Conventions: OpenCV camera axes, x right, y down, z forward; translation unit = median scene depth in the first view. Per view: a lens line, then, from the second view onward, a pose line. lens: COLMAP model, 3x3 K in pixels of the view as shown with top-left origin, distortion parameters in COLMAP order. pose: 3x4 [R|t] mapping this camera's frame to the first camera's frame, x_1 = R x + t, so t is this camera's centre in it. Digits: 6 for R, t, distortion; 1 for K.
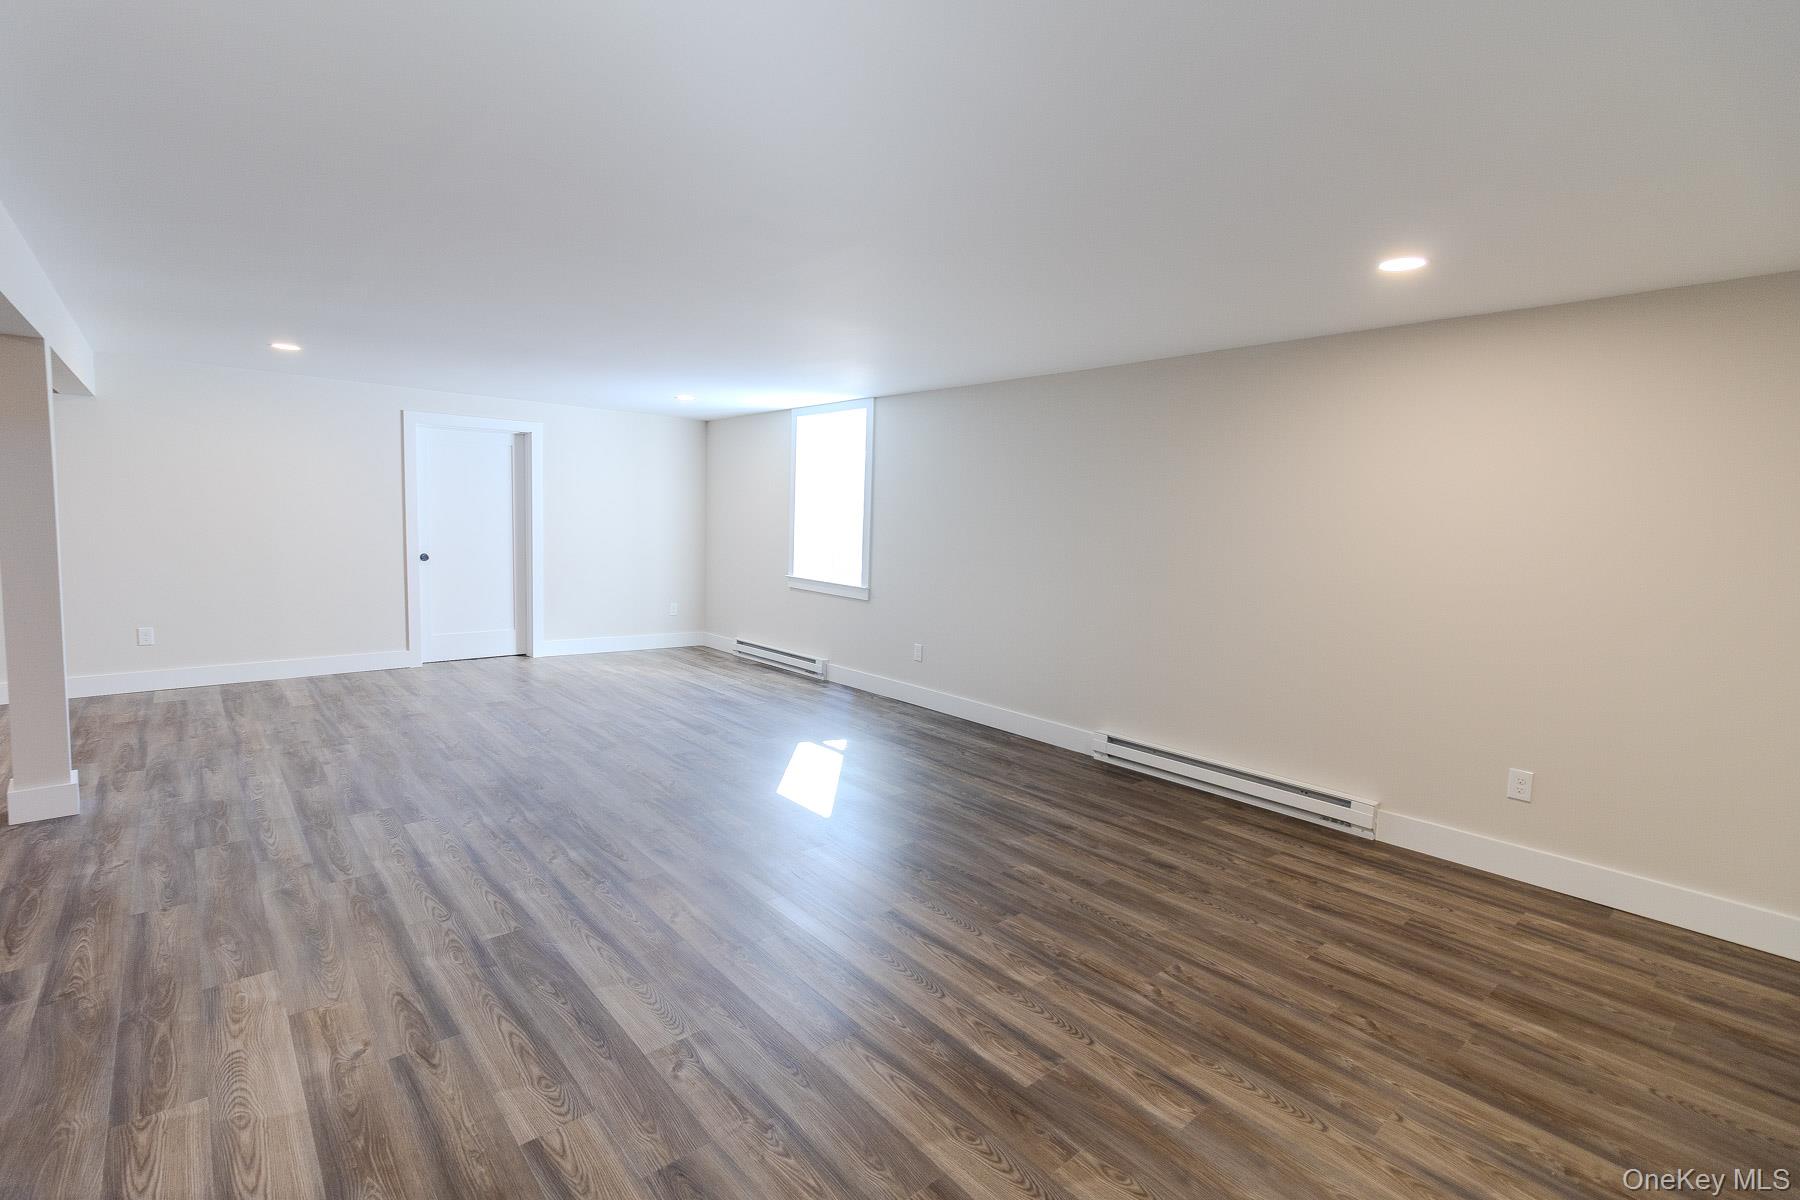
lens RADIAL K [[820.7, 0, 883.1], [0, 820.7, 583.5], [0, 0, 1]] dist [0.003067, 0.003531]
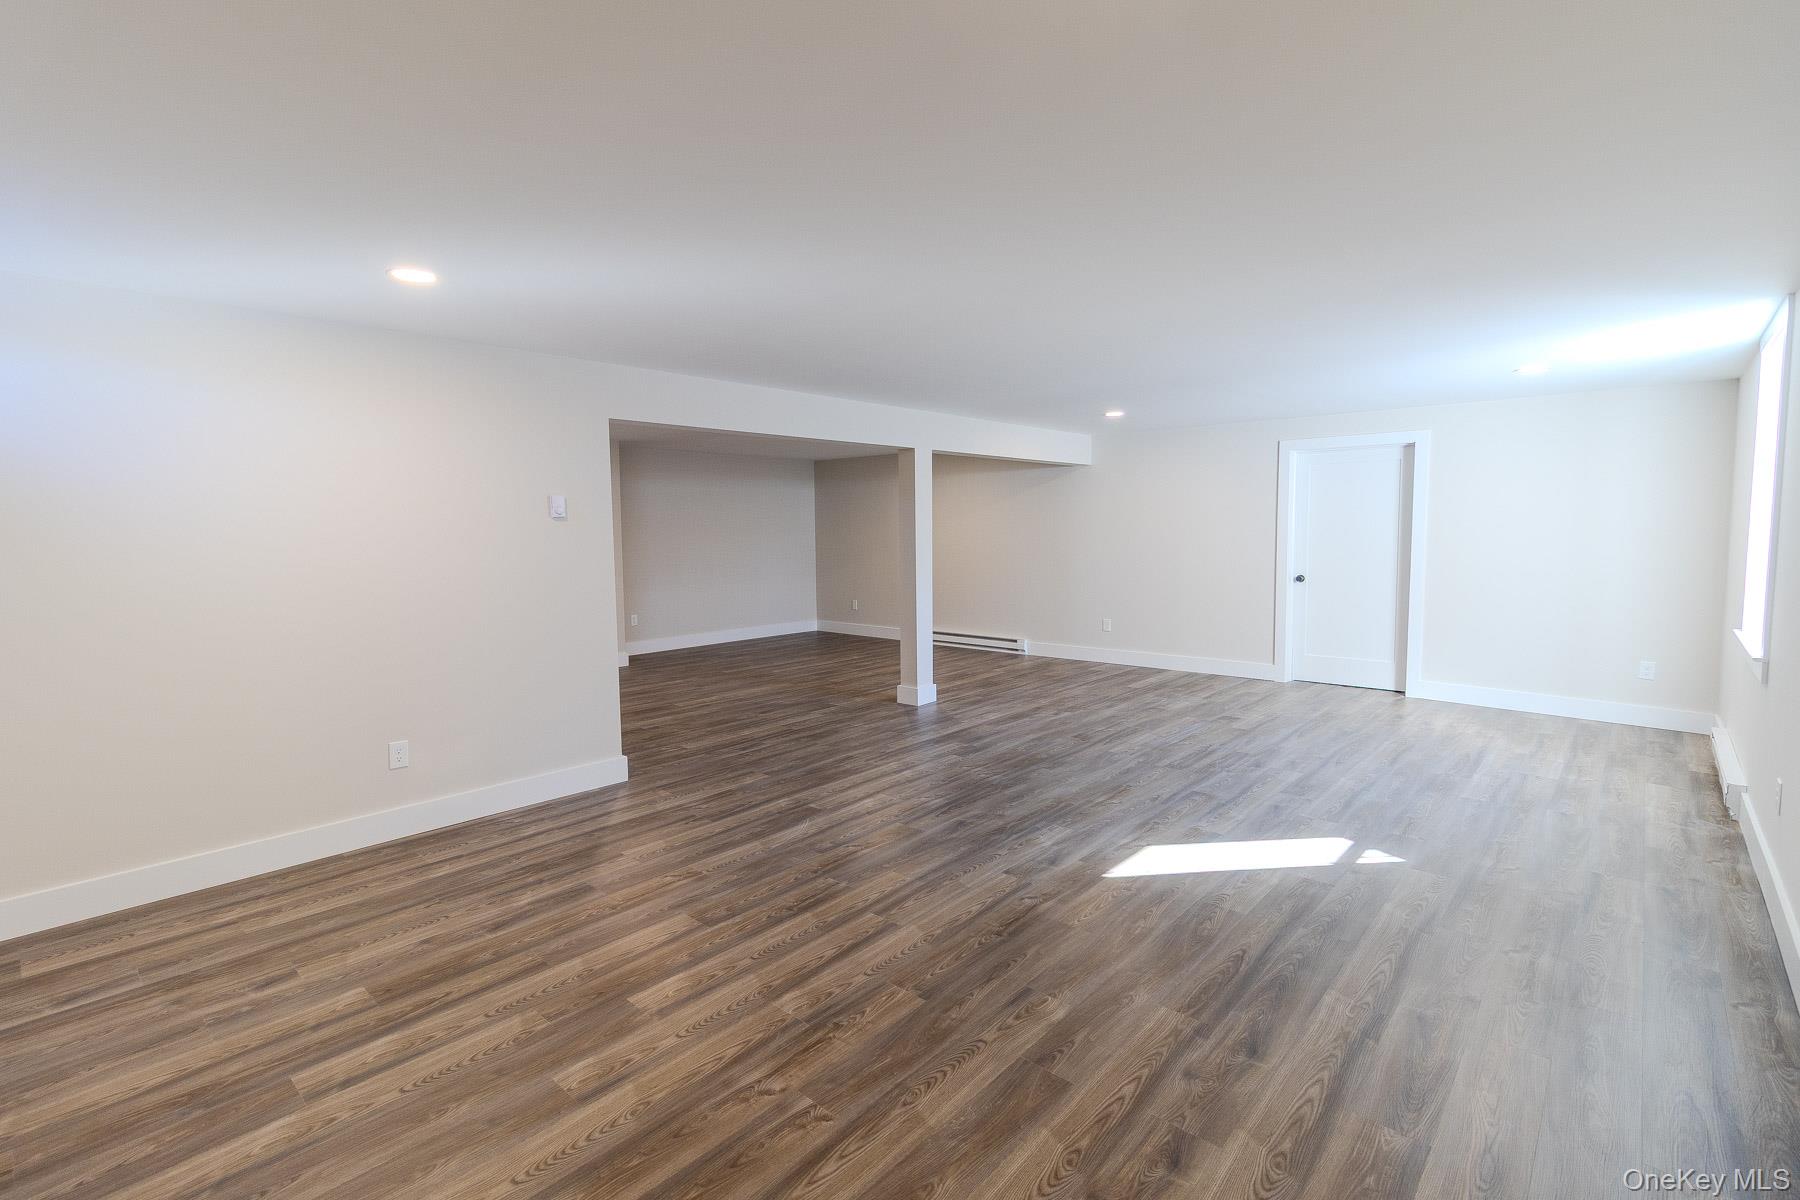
lens RADIAL K [[820.7, 0, 872.1], [0, 820.7, 583.3], [0, 0, 1]] dist [0.003067, 0.003531]
pose [[0.114182, 0.033848, -0.992883, 0.840339], [-0.070432, 0.997180, 0.025895, -0.031446], [0.990960, 0.066974, 0.116244, 0.710853]]
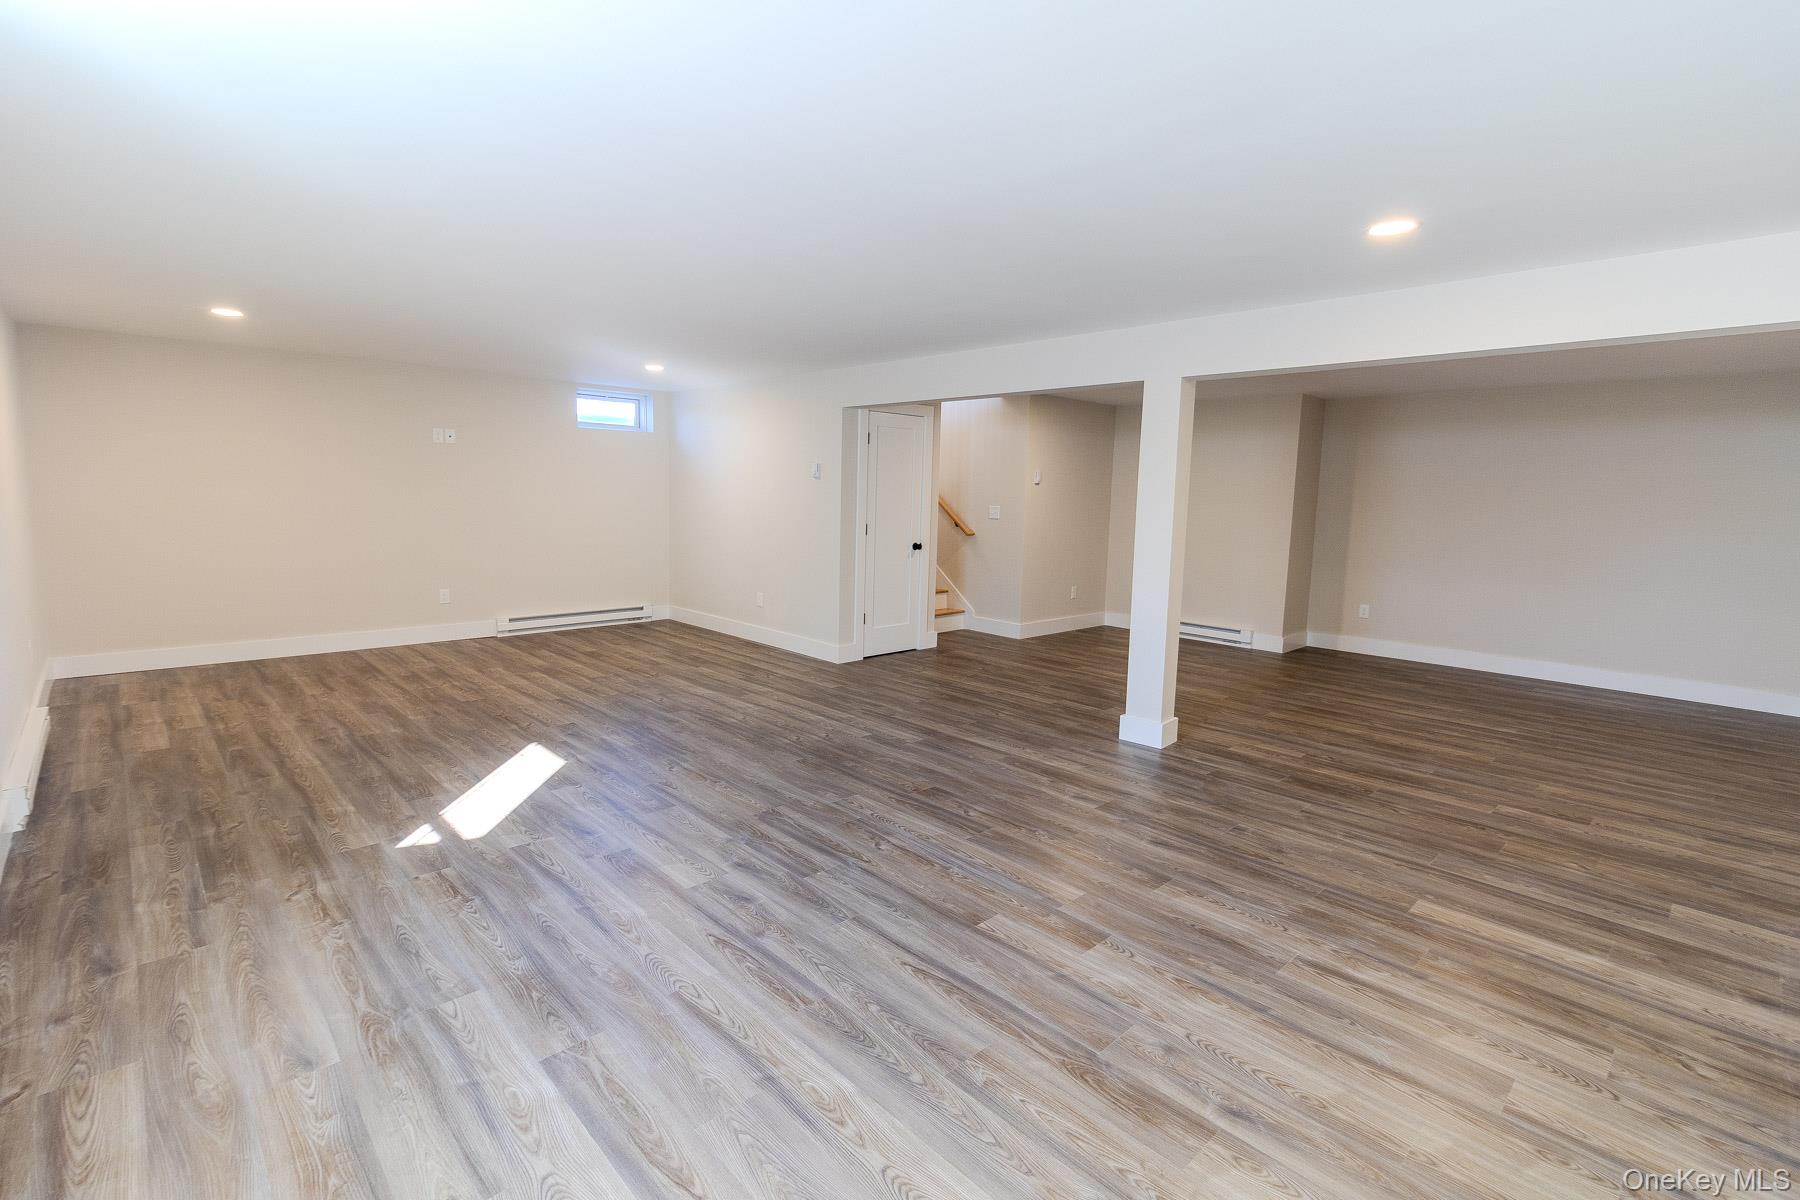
lens RADIAL K [[820.7, 0, 896.2], [0, 820.7, 609.7], [0, 0, 1]] dist [0.003067, 0.003531]
pose [[-0.997099, -0.046766, -0.060058, -0.557505], [-0.059164, 0.972577, 0.224929, -0.209625], [0.047892, 0.227829, -0.972523, 2.347764]]
